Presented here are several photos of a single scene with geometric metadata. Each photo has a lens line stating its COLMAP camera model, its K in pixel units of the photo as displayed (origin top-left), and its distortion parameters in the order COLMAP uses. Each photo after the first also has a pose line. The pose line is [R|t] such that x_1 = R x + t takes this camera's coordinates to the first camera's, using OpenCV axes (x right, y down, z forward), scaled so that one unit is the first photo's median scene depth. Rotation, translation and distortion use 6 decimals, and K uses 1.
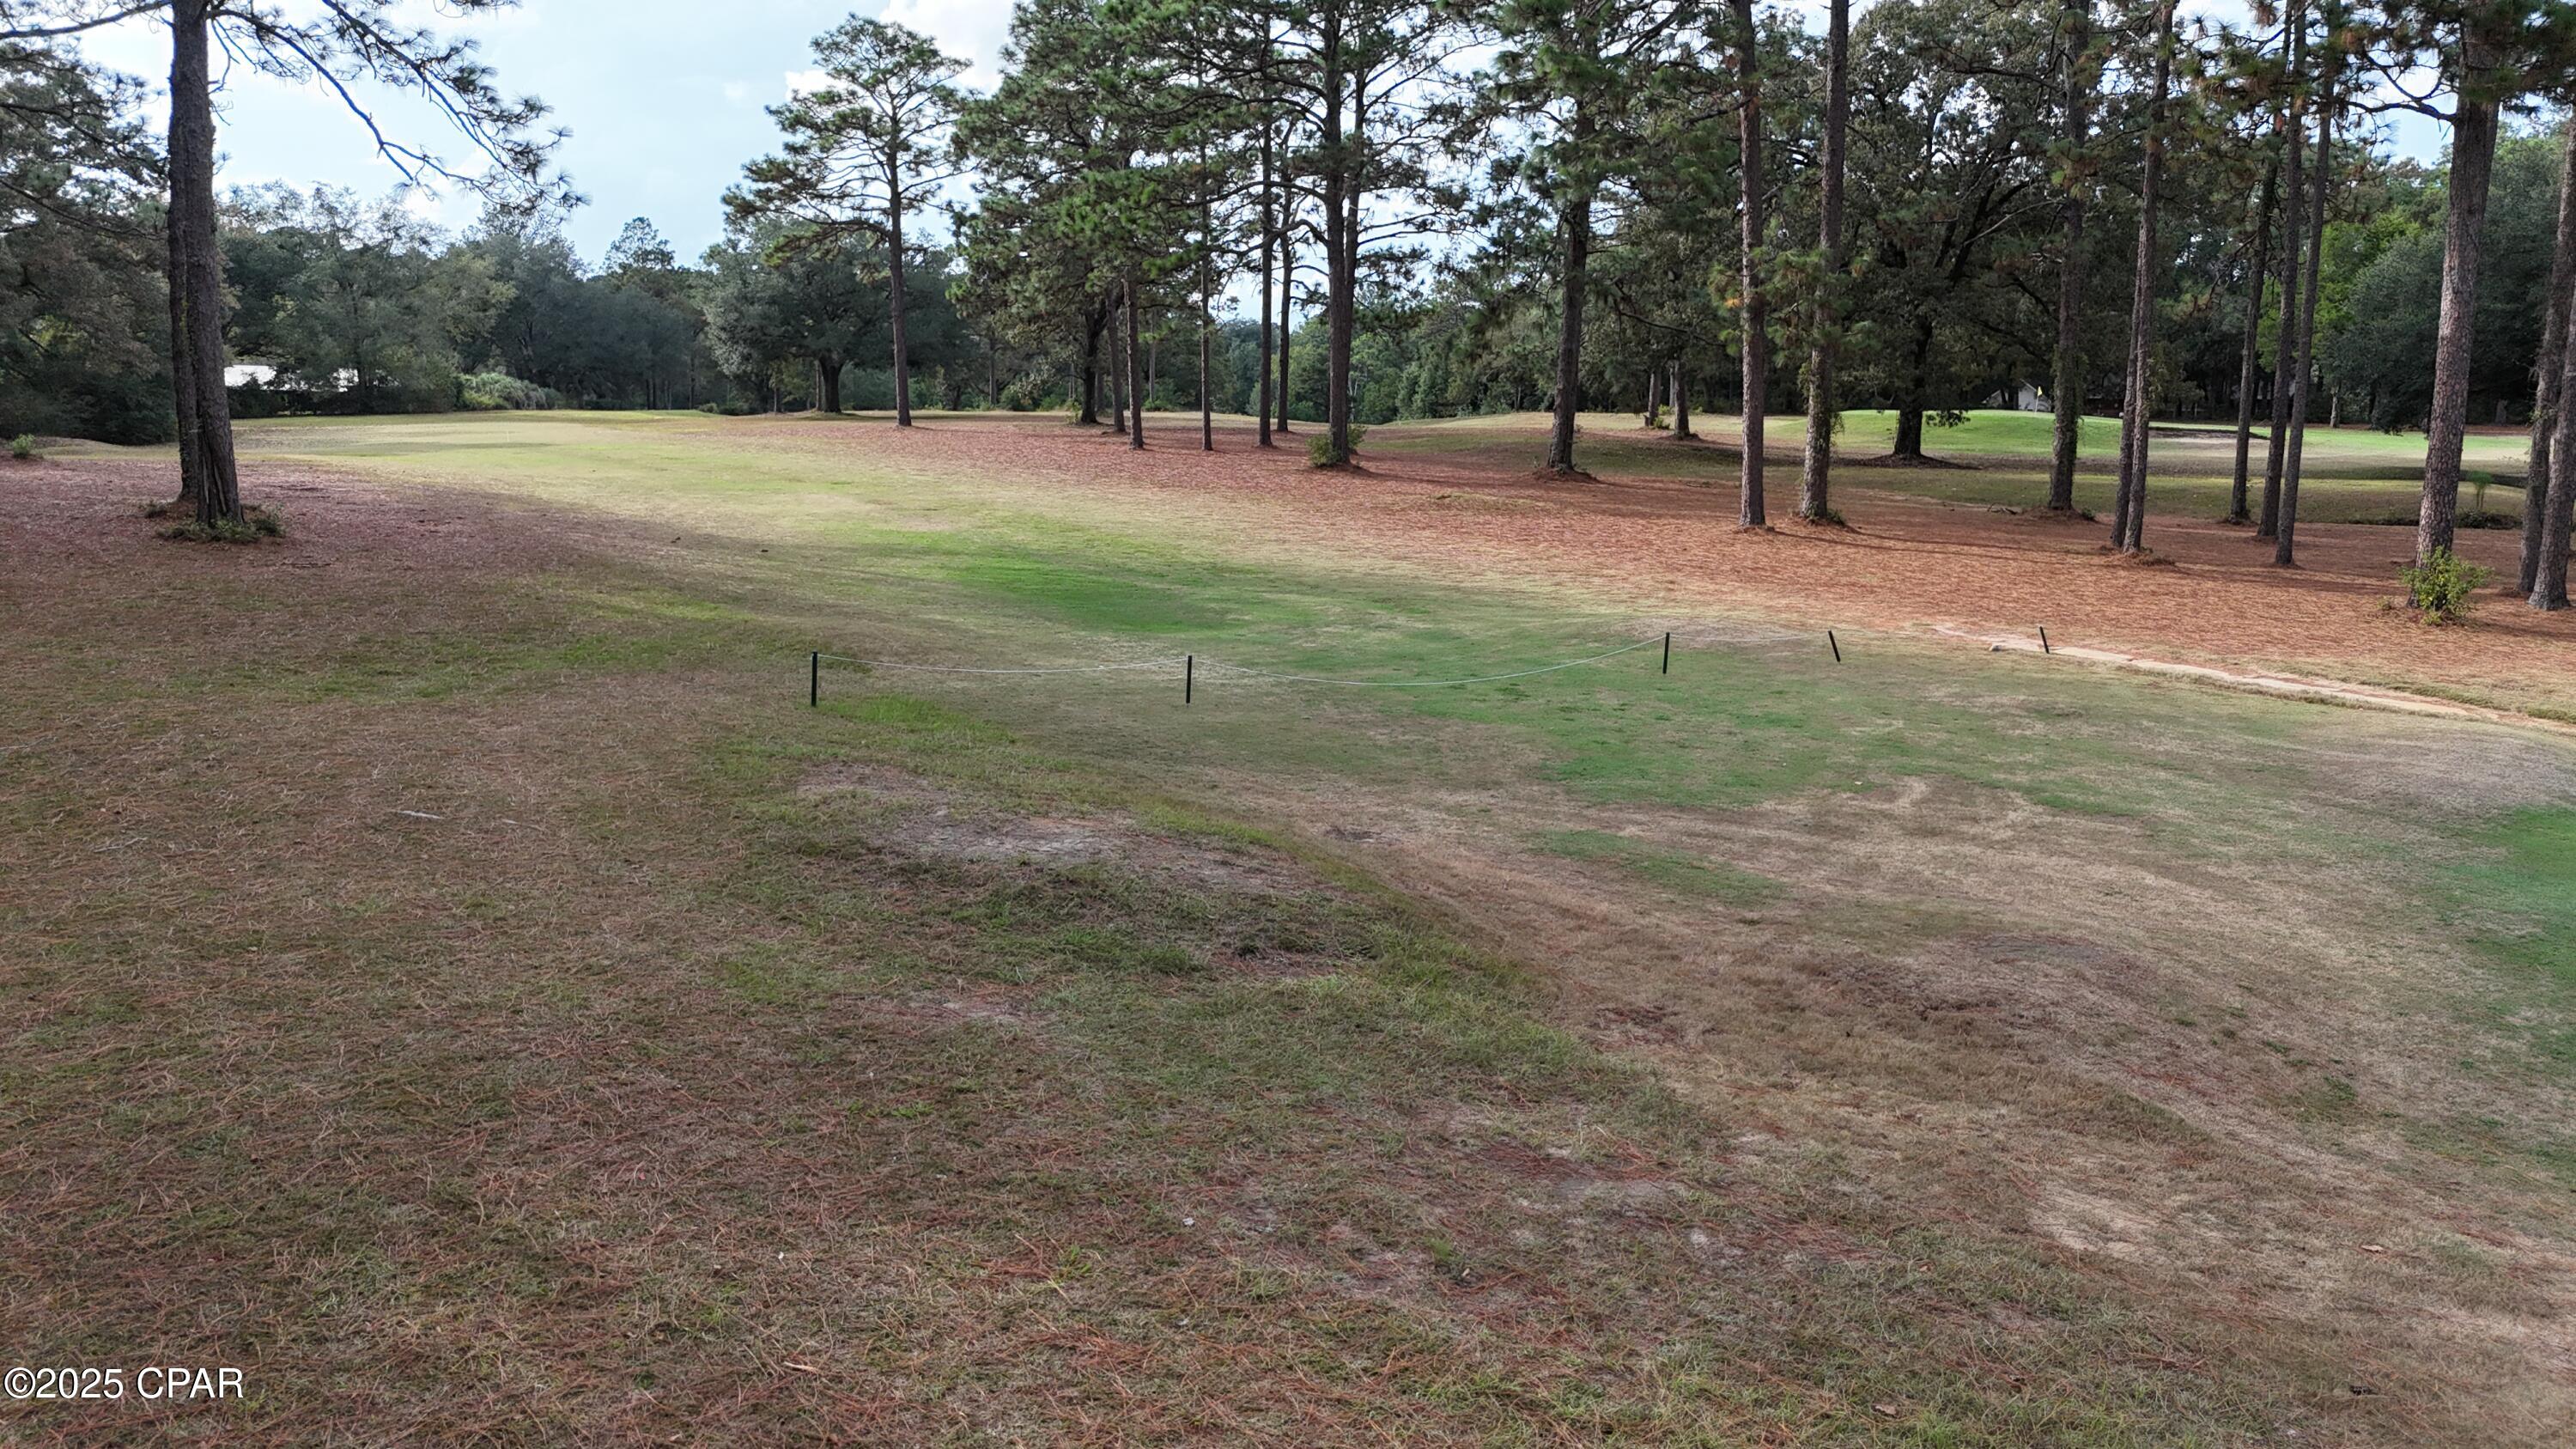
lens RADIAL K [[1867.7, 0, 1300.5], [0, 1867.7, 724.5], [0, 0, 1]] dist [0.030330, -0.026443]
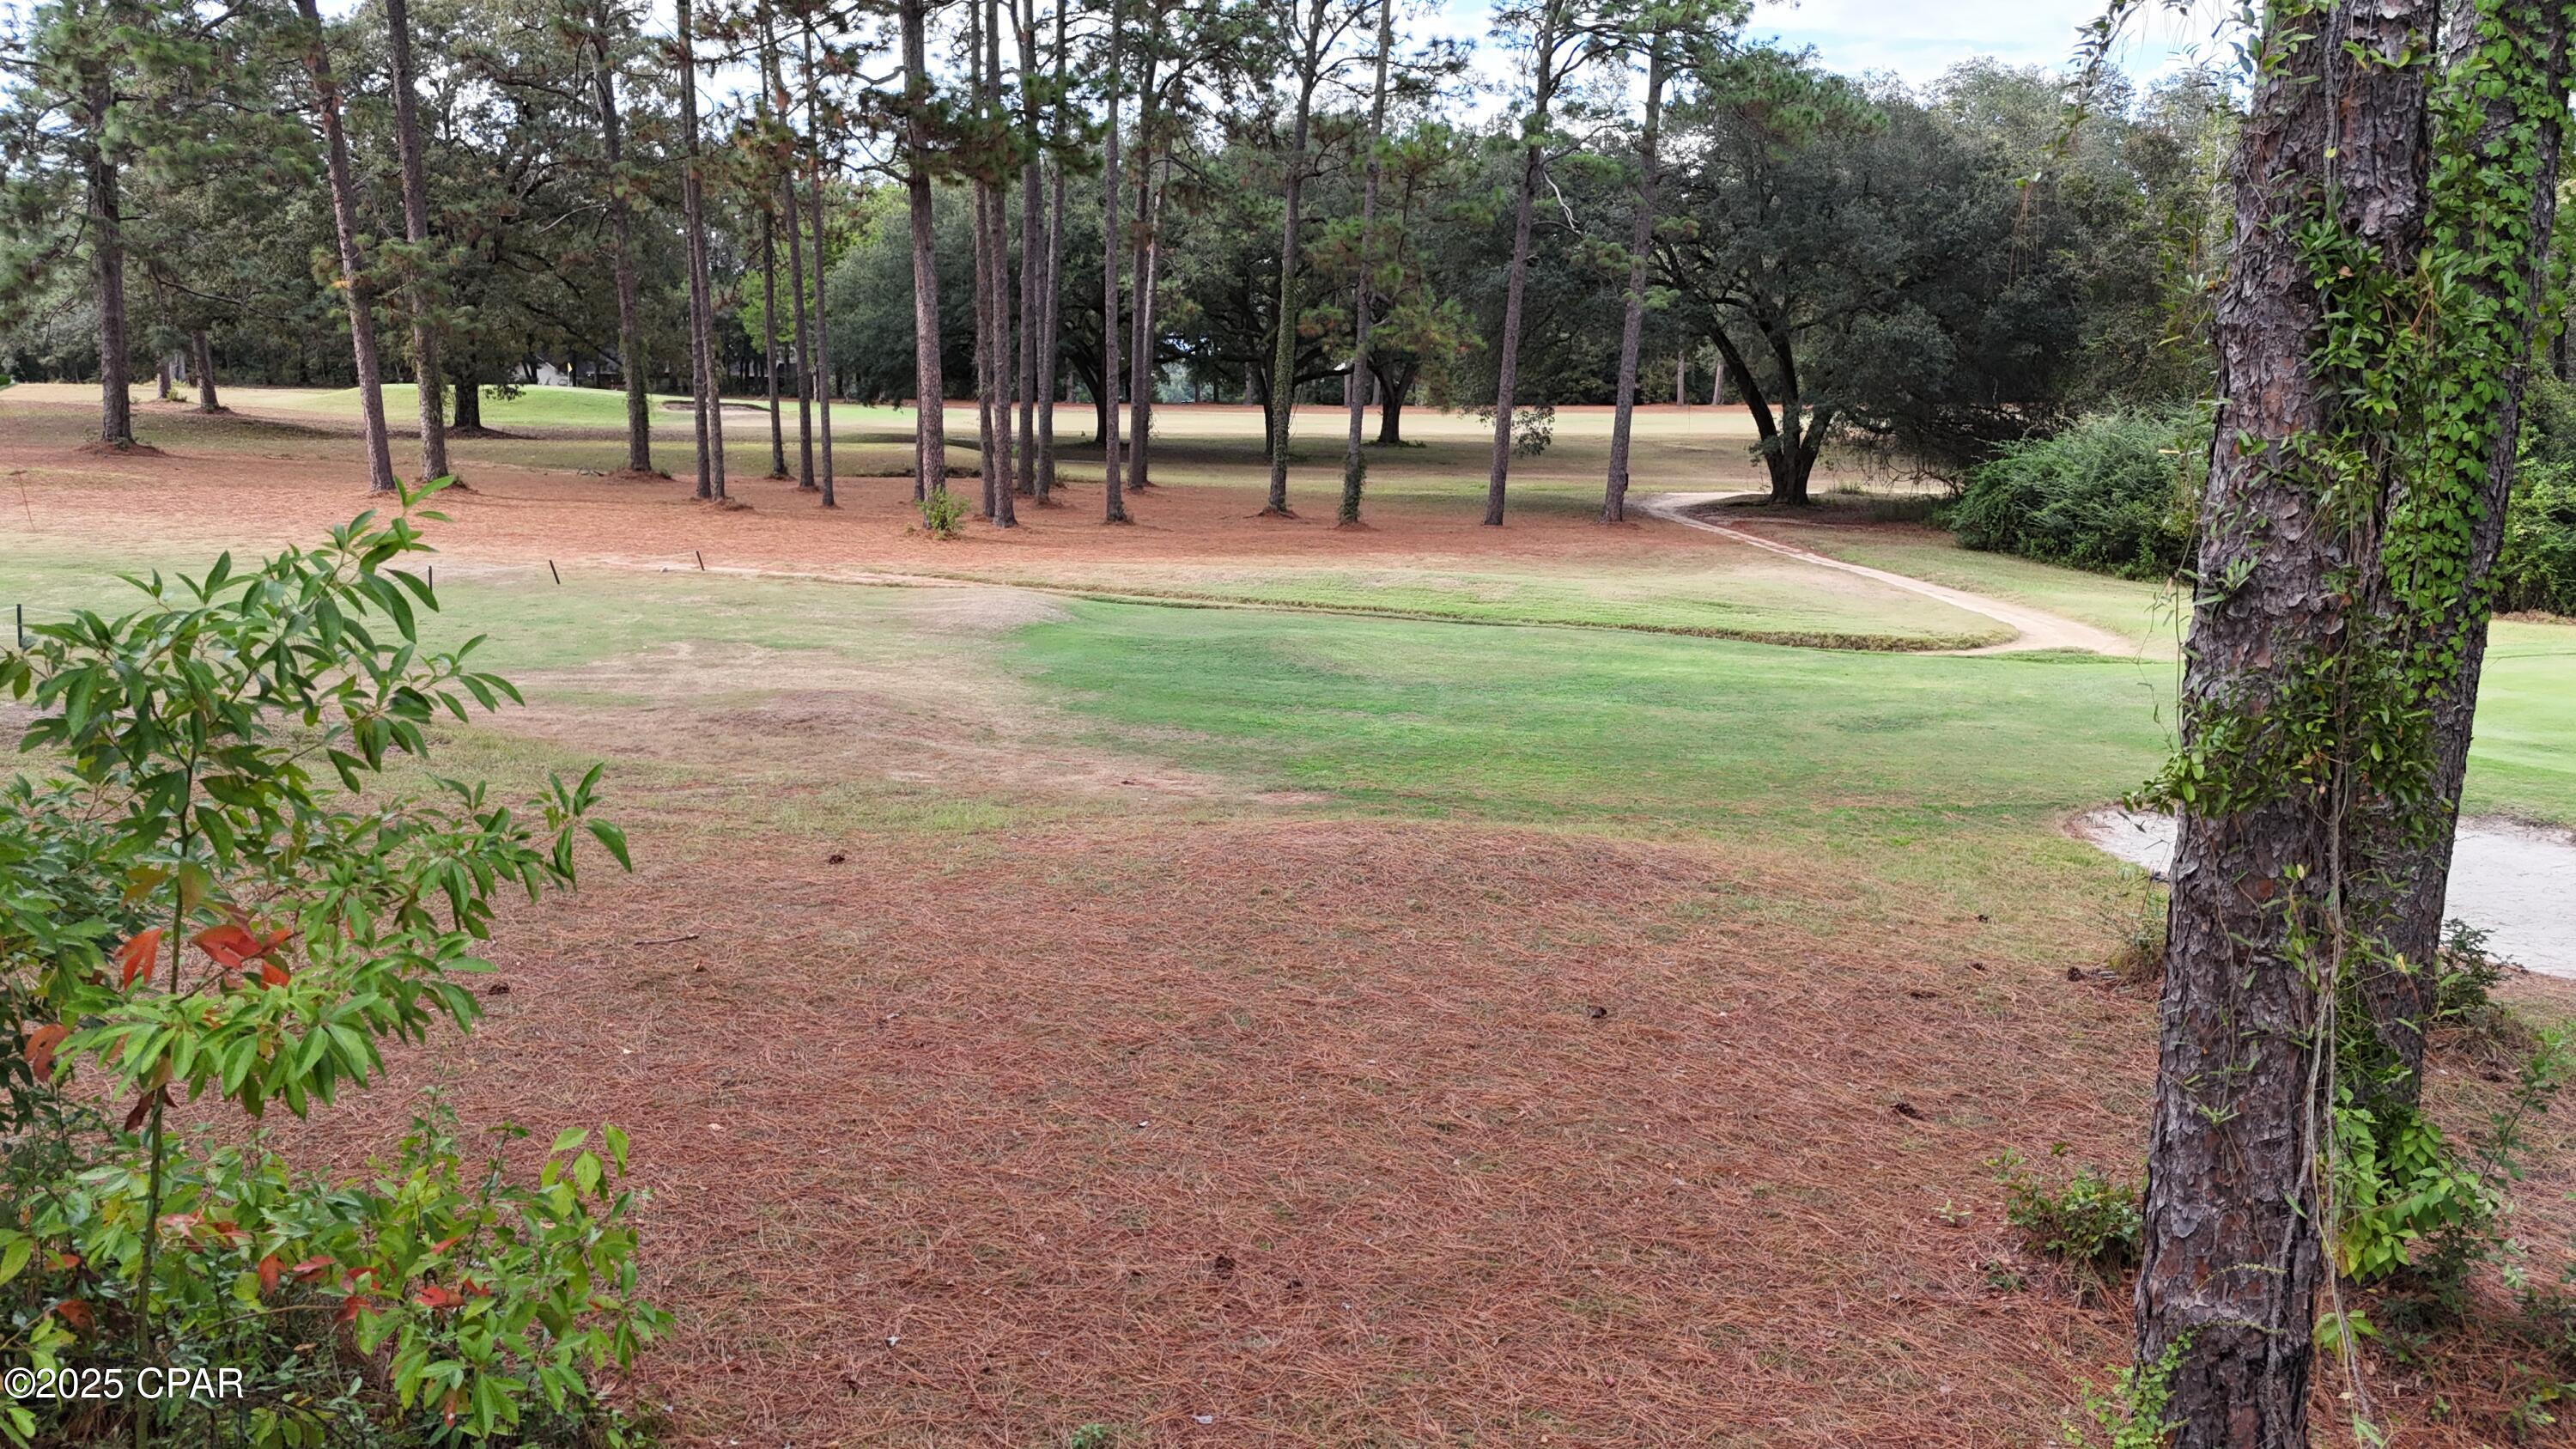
lens RADIAL K [[1867.7, 0, 1296.3], [0, 1867.7, 723.5], [0, 0, 1]] dist [0.030330, -0.026443]
pose [[0.727712, -0.117971, 0.675661, -0.108027], [0.109373, 0.992451, 0.055485, 0.021863], [-0.677106, 0.033522, 0.735122, -0.134218]]
